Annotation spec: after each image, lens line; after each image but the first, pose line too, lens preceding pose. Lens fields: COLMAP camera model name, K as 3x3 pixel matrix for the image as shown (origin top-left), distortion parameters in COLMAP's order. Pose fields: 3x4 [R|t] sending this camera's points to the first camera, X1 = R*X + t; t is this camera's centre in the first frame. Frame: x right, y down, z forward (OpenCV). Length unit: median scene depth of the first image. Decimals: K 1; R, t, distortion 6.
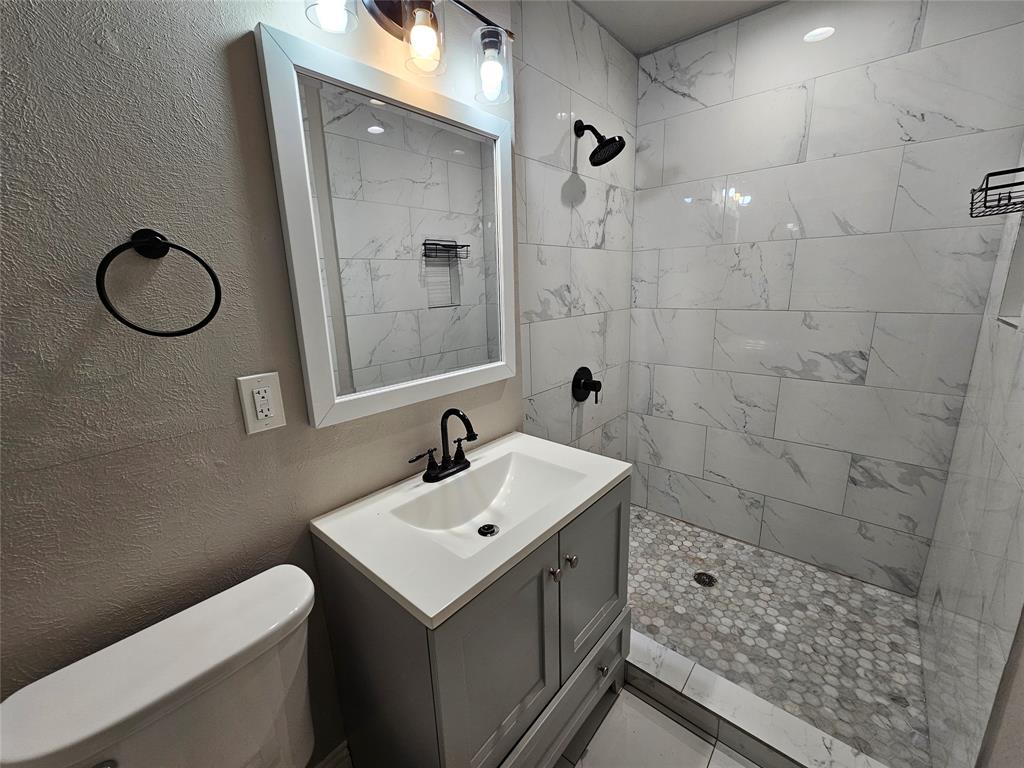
lens RADIAL K [[413.6, 0, 518.8], [0, 413.6, 378.2], [0, 0, 1]] dist [-0.000296, -0.000271]
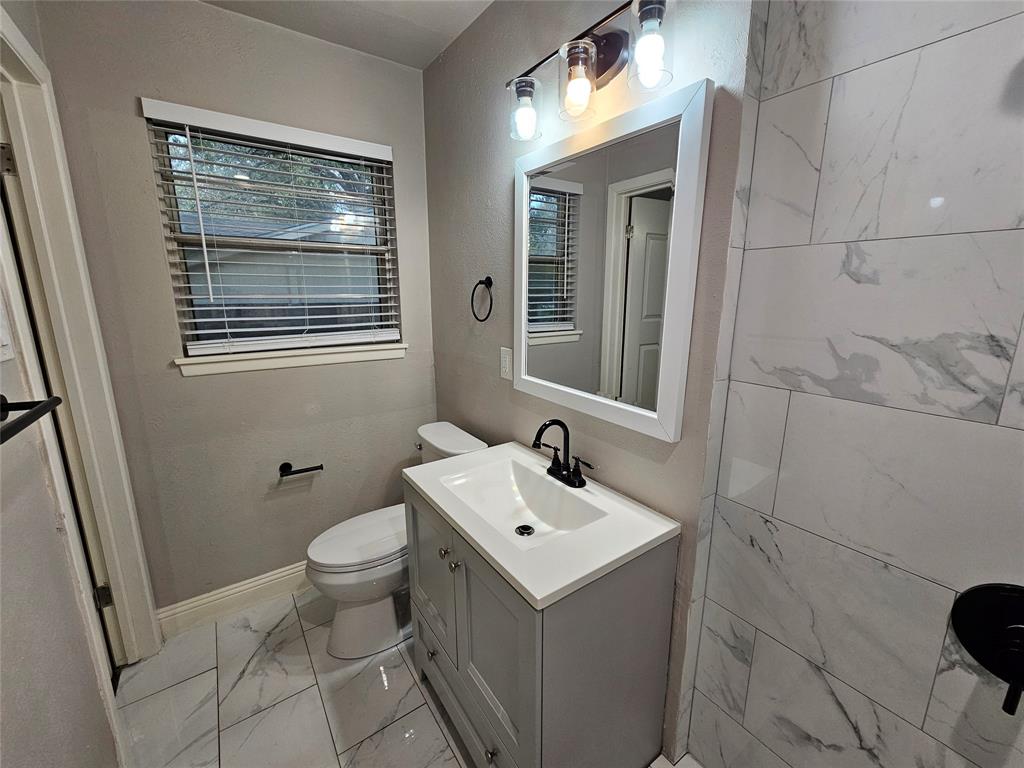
lens RADIAL K [[413.6, 0, 518.8], [0, 413.6, 378.2], [0, 0, 1]] dist [-0.000296, -0.000271]
pose [[-0.242817, 0.219784, -0.944846, 0.815909], [-0.219725, 0.936221, 0.274246, -0.286822], [0.944860, 0.274198, -0.179038, 0.989712]]
